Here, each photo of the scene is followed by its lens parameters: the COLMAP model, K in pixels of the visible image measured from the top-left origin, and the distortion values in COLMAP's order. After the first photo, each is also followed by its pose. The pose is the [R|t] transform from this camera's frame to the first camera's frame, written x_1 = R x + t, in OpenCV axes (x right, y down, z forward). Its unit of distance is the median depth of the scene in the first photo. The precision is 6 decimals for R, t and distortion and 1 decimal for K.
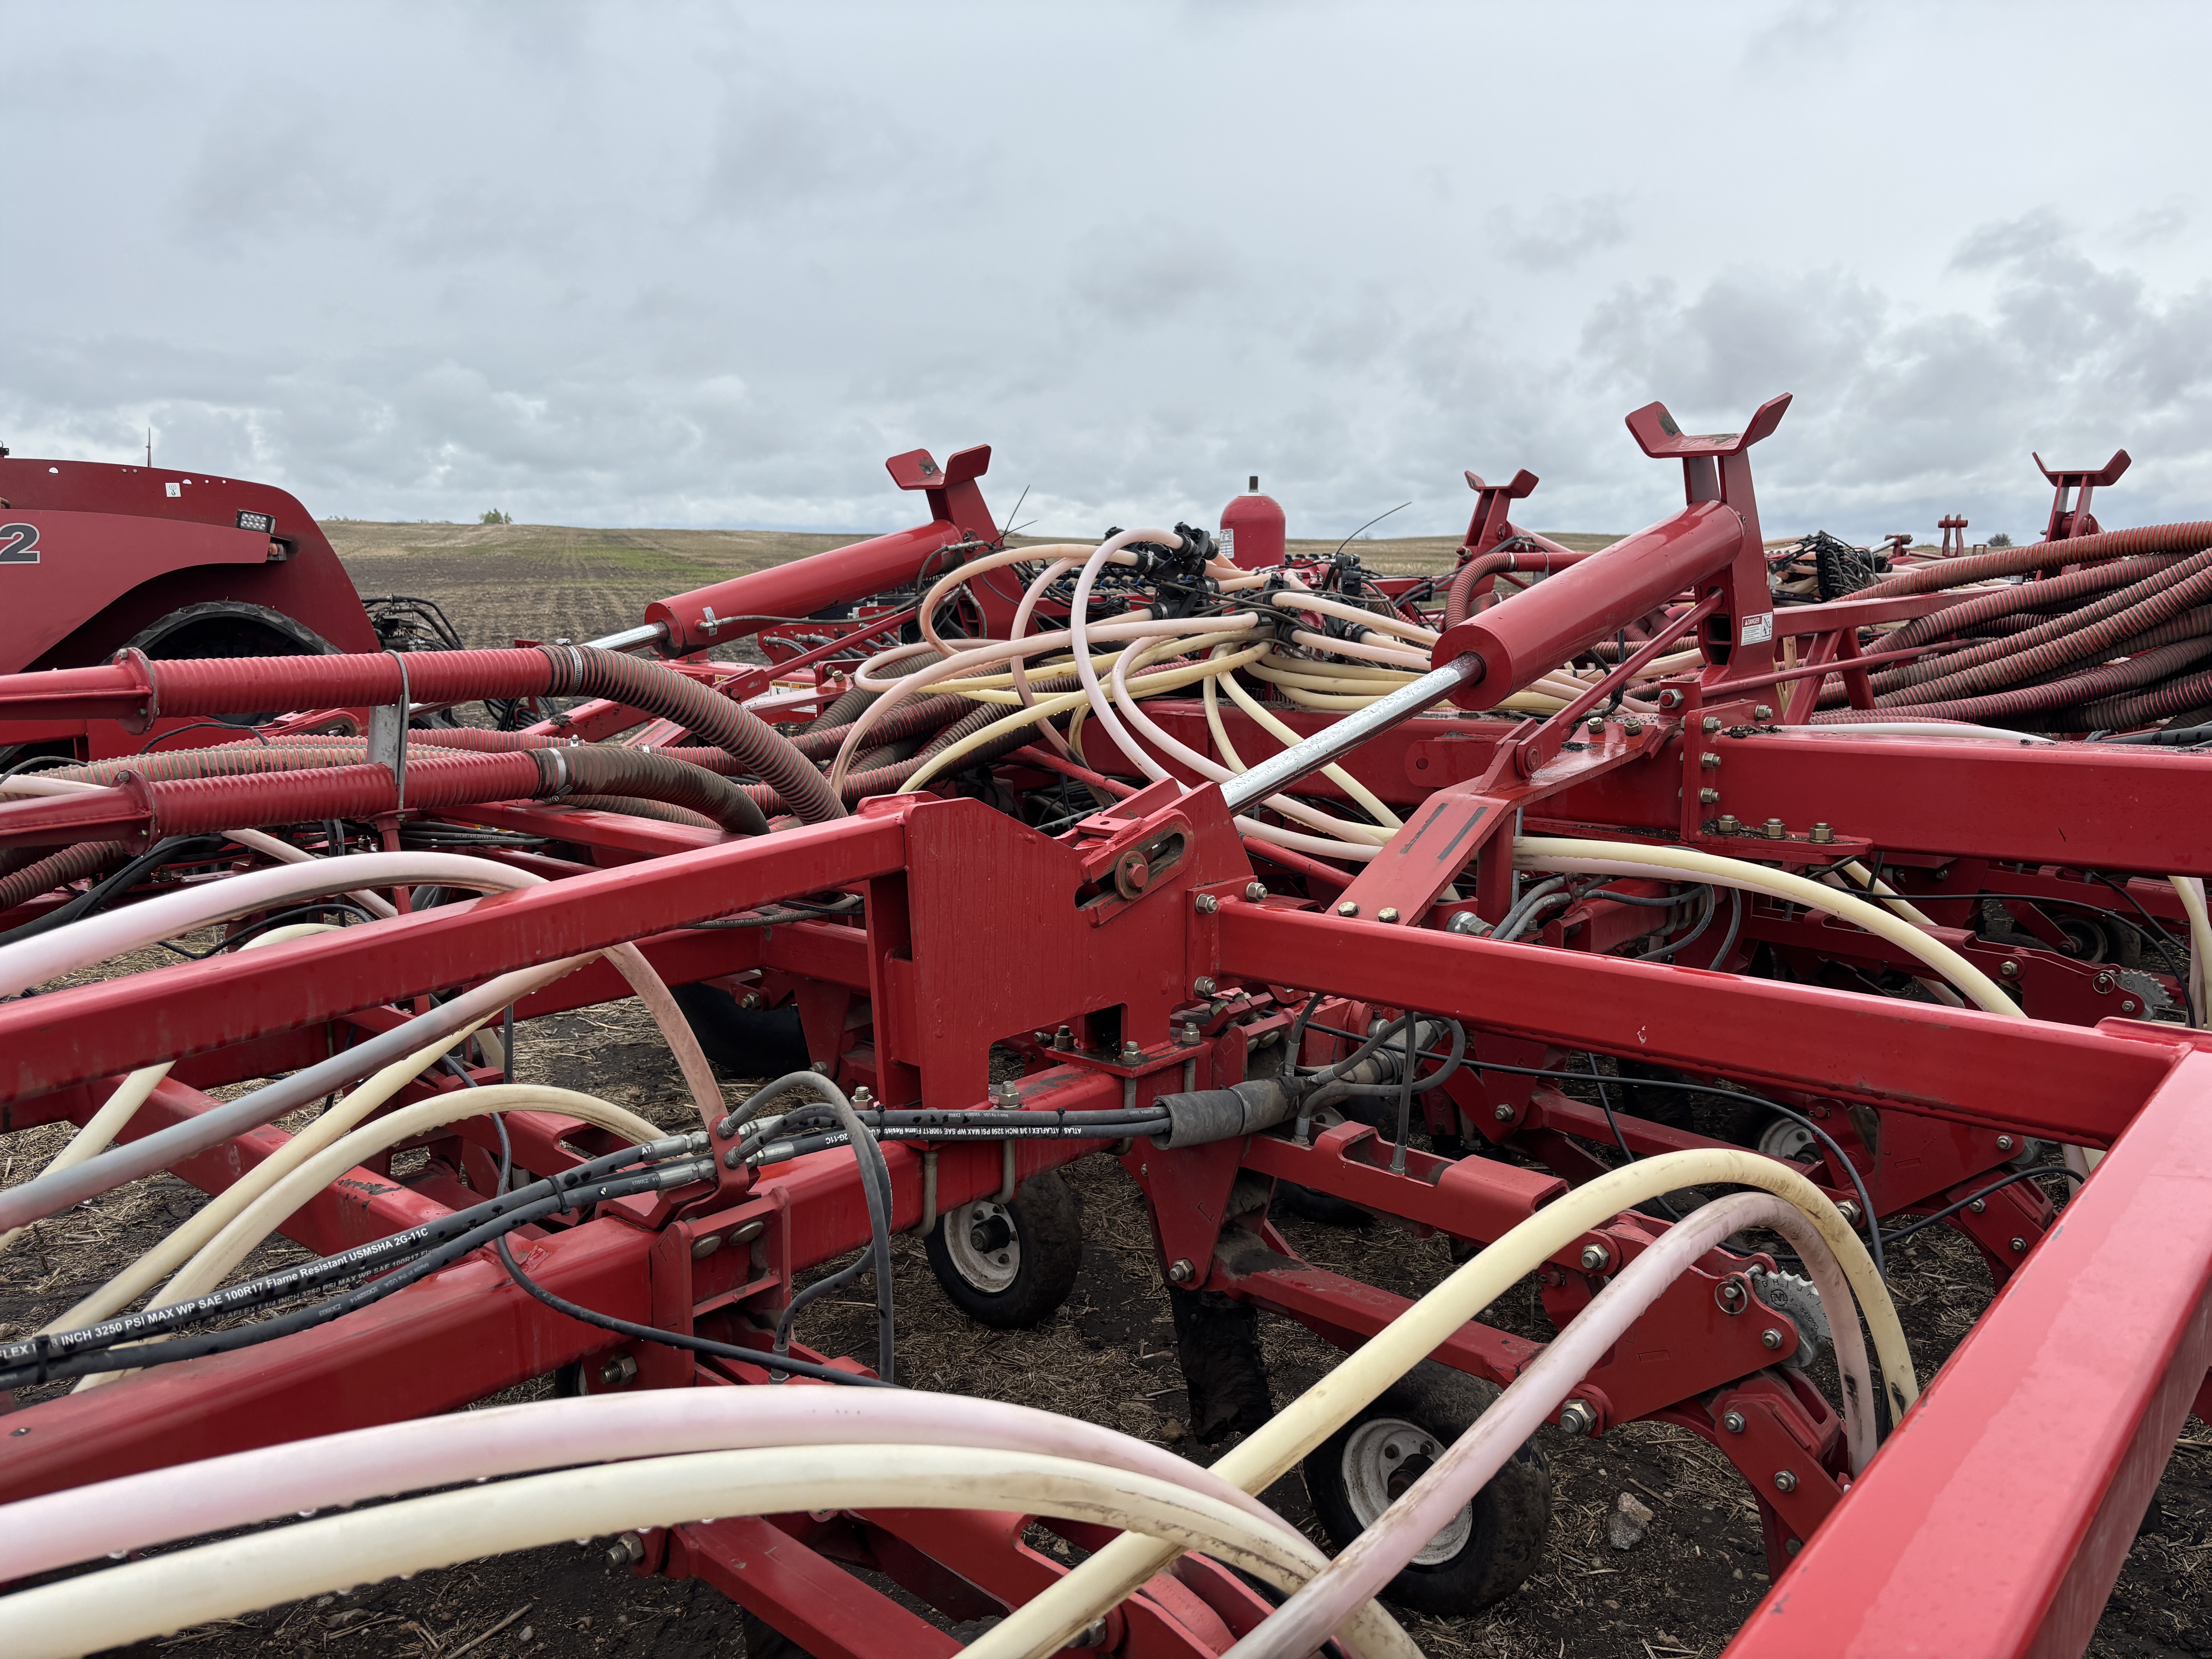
lens RADIAL K [[1662.4, 0, 1109.1], [0, 1662.4, 836.3], [0, 0, 1]] dist [-0.002343, -0.012005]
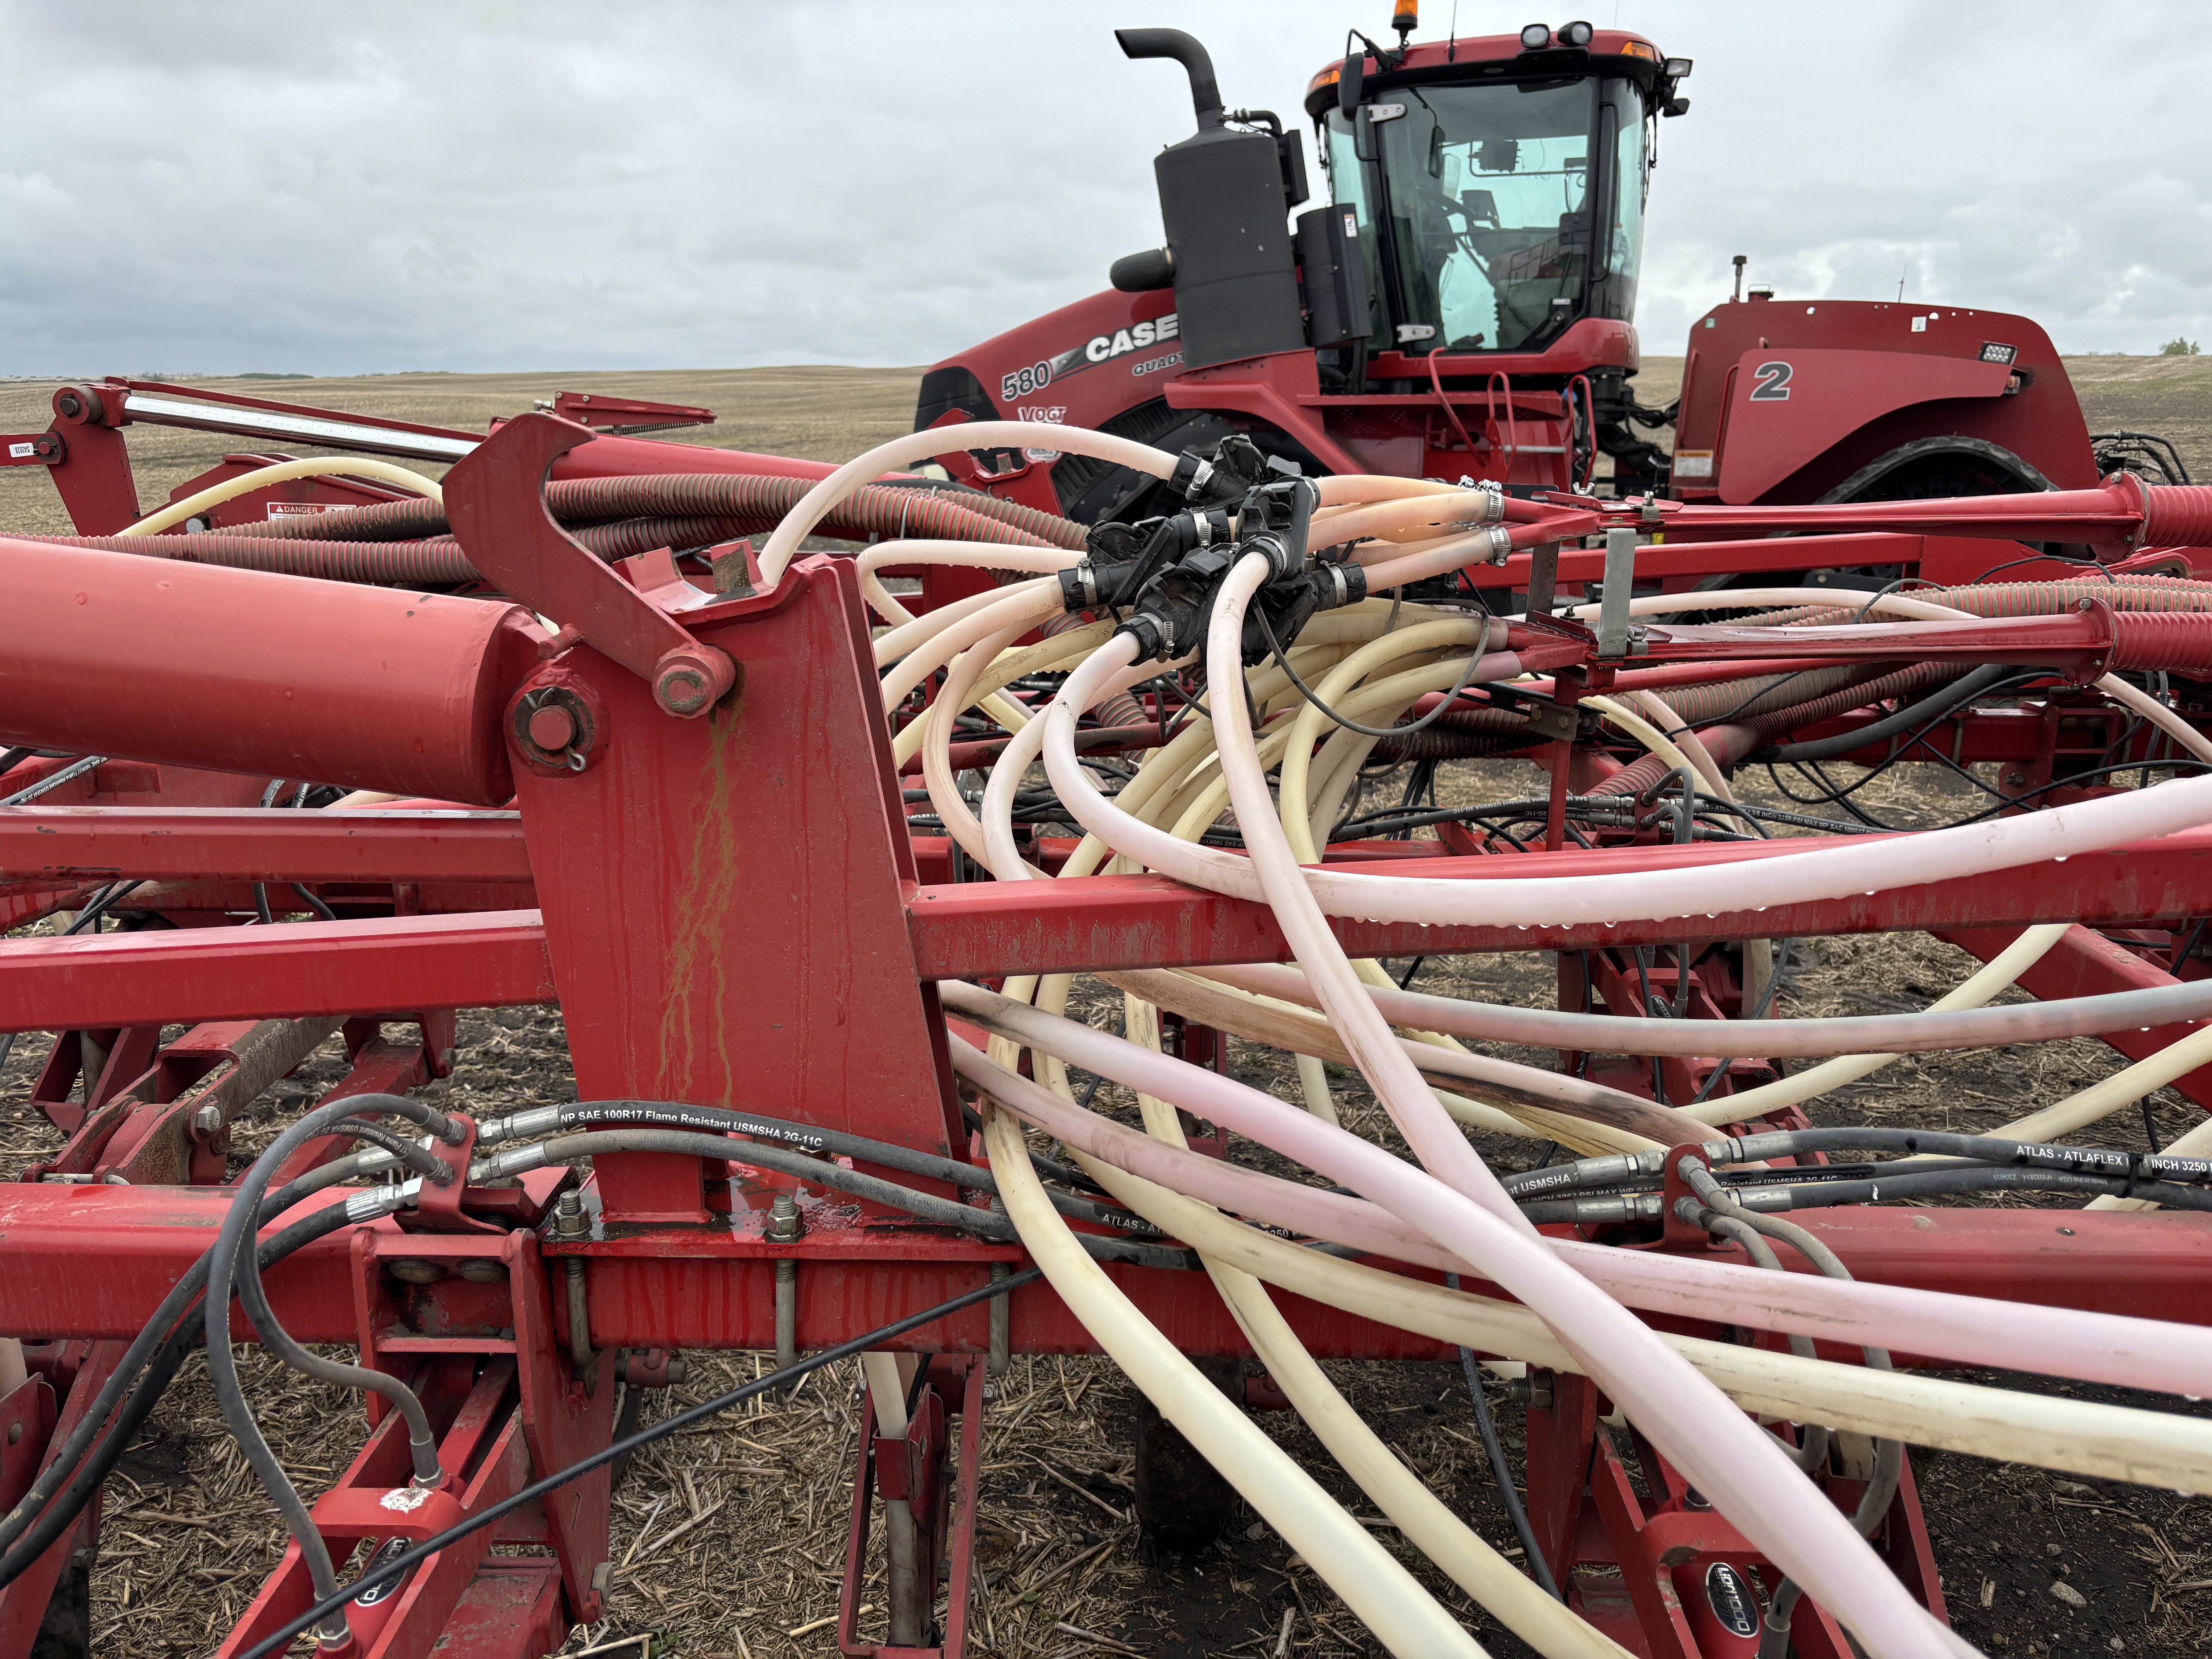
lens RADIAL K [[1662.4, 0, 1107.3], [0, 1662.4, 818.7], [0, 0, 1]] dist [-0.002343, -0.012005]
pose [[0.618723, 0.178112, -0.765152, -0.110279], [-0.114117, 0.984006, 0.136780, 0.013210], [0.777277, 0.002688, 0.629153, -0.044450]]
